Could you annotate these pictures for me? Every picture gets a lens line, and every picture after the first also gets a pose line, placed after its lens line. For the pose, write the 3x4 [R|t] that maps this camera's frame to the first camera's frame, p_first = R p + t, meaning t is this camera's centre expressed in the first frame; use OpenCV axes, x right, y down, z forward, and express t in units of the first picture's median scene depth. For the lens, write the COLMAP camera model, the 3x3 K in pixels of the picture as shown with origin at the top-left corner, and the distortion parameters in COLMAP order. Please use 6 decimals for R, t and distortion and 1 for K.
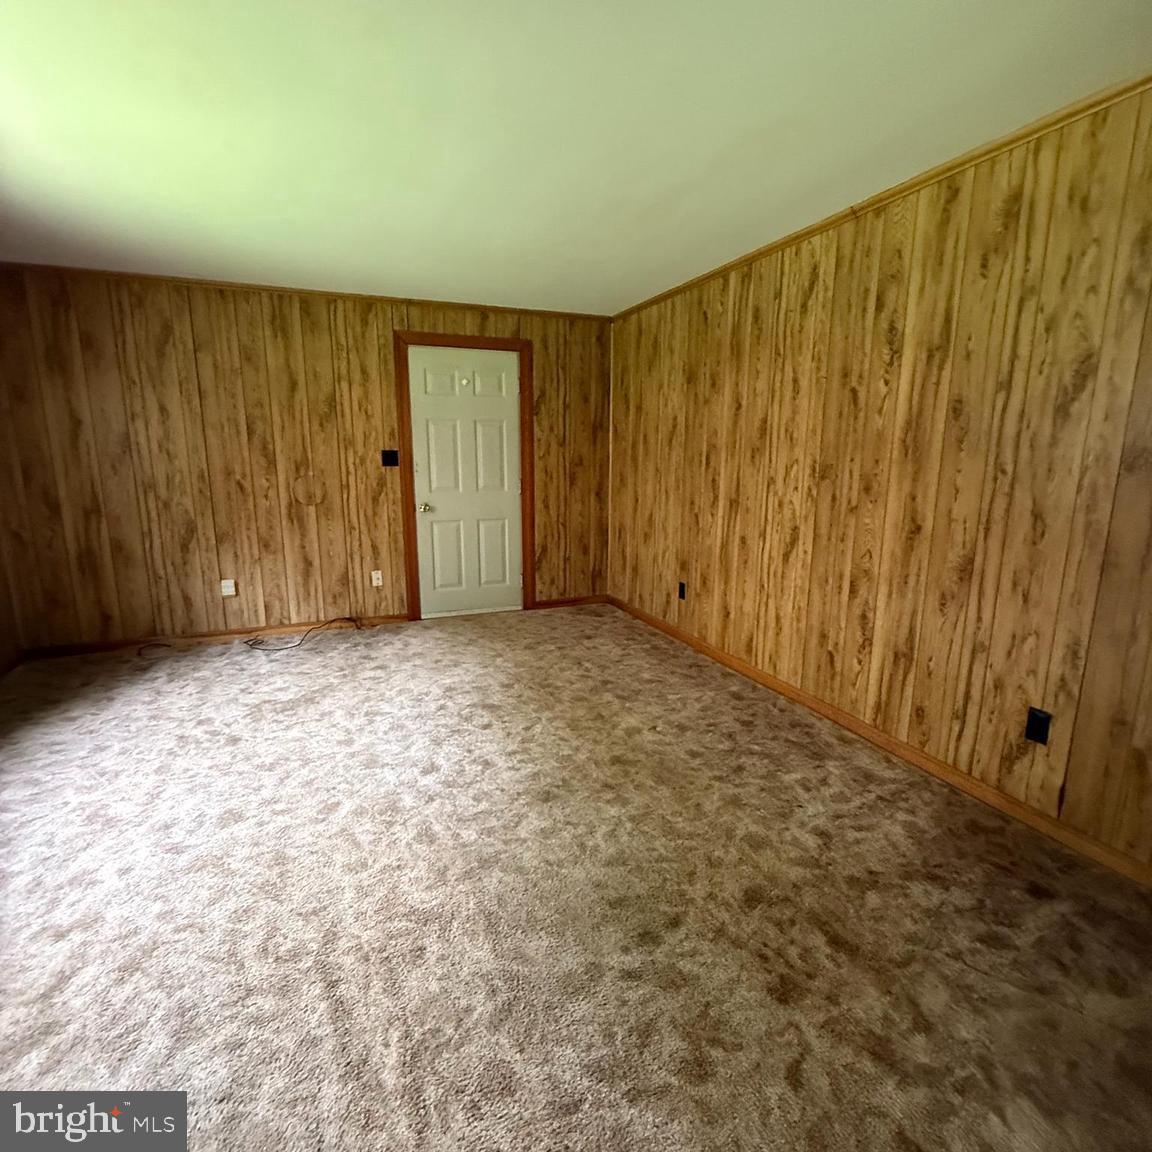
lens RADIAL K [[612.4, 0, 580.5], [0, 612.4, 575.4], [0, 0, 1]] dist [-0.001514, 0.000216]
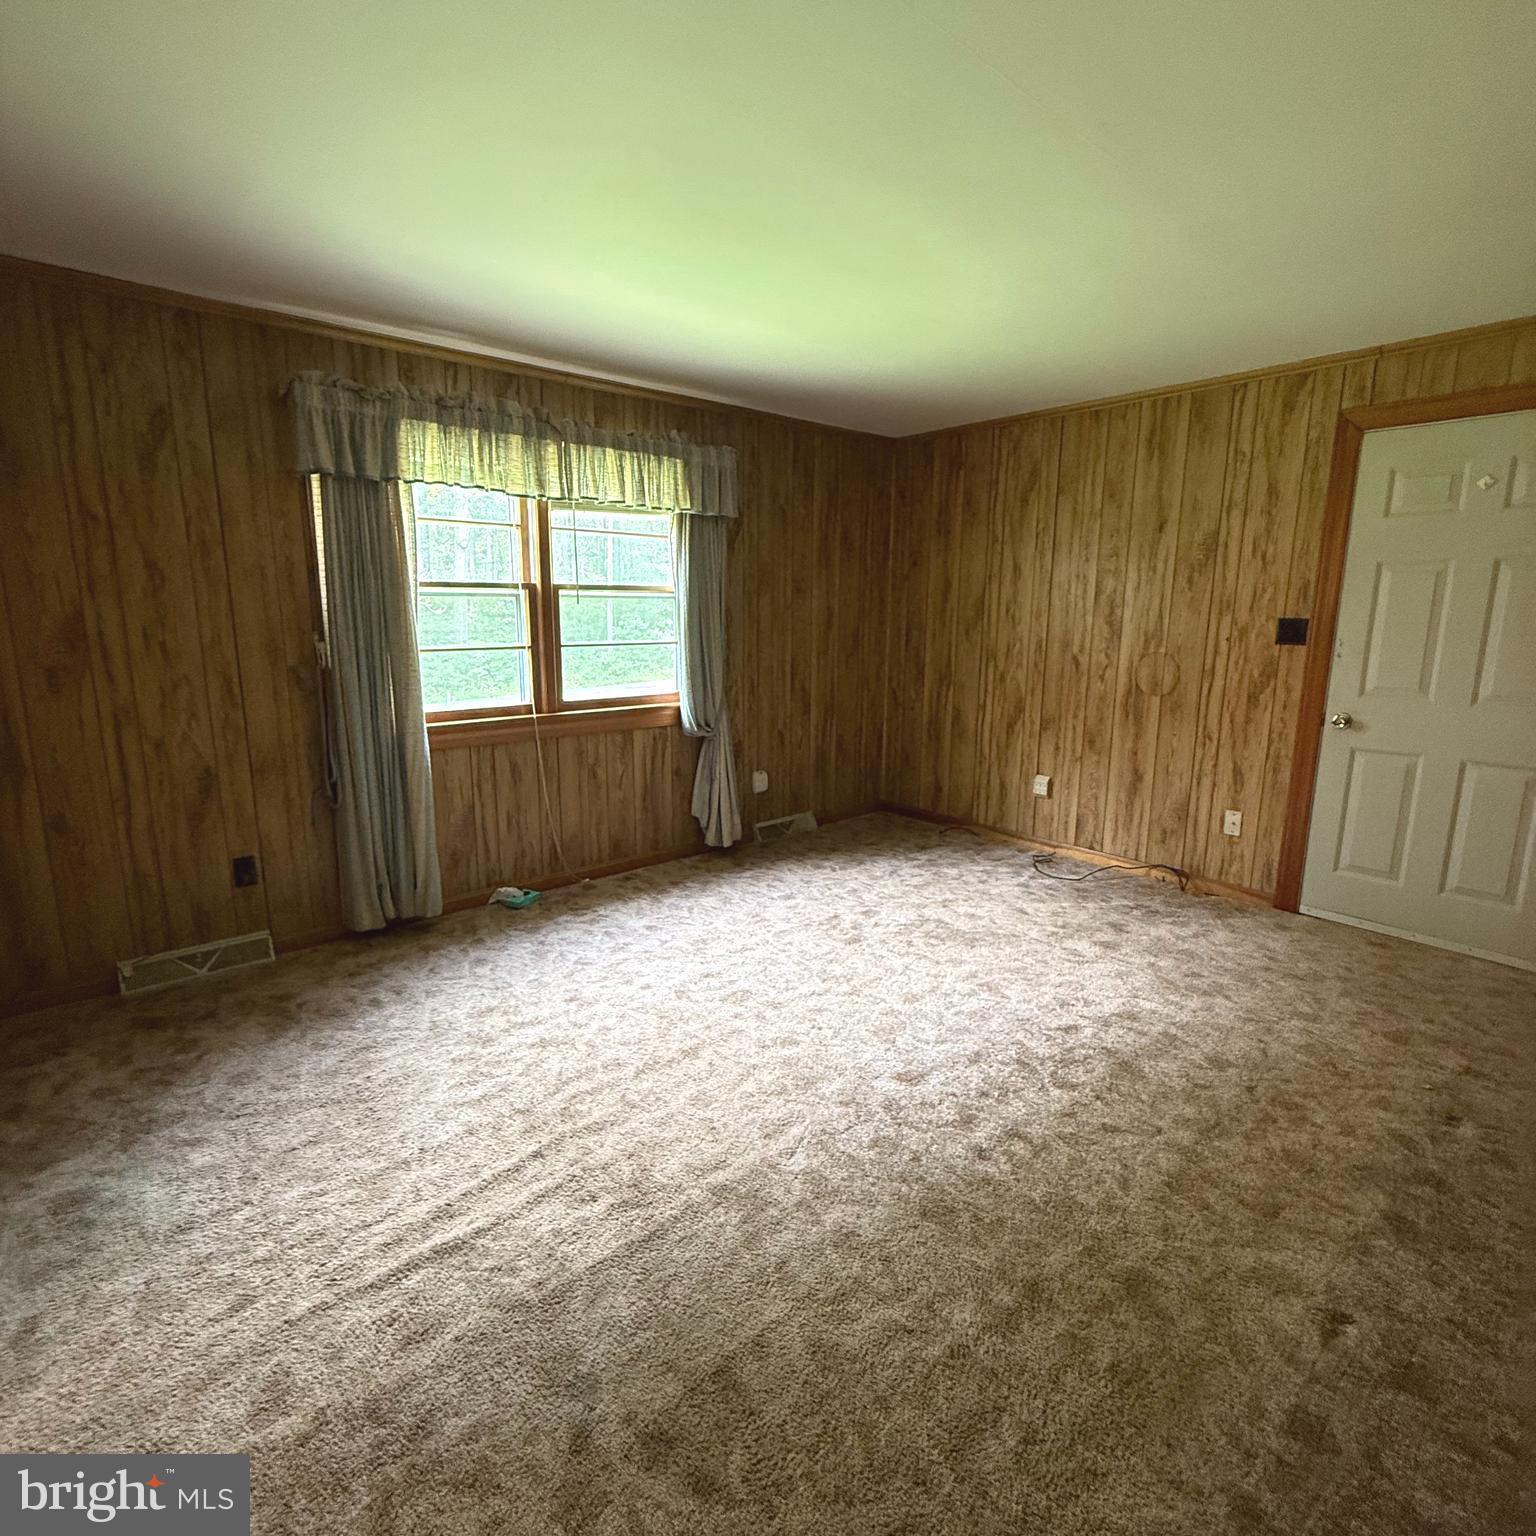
lens RADIAL K [[816.5, 0, 773.3], [0, 816.5, 765.0], [0, 0, 1]] dist [-0.001514, 0.000216]
pose [[0.318480, 0.180788, -0.930530, 0.317767], [-0.196595, 0.972898, 0.121734, -0.069736], [0.927319, 0.144168, 0.345390, 0.307436]]
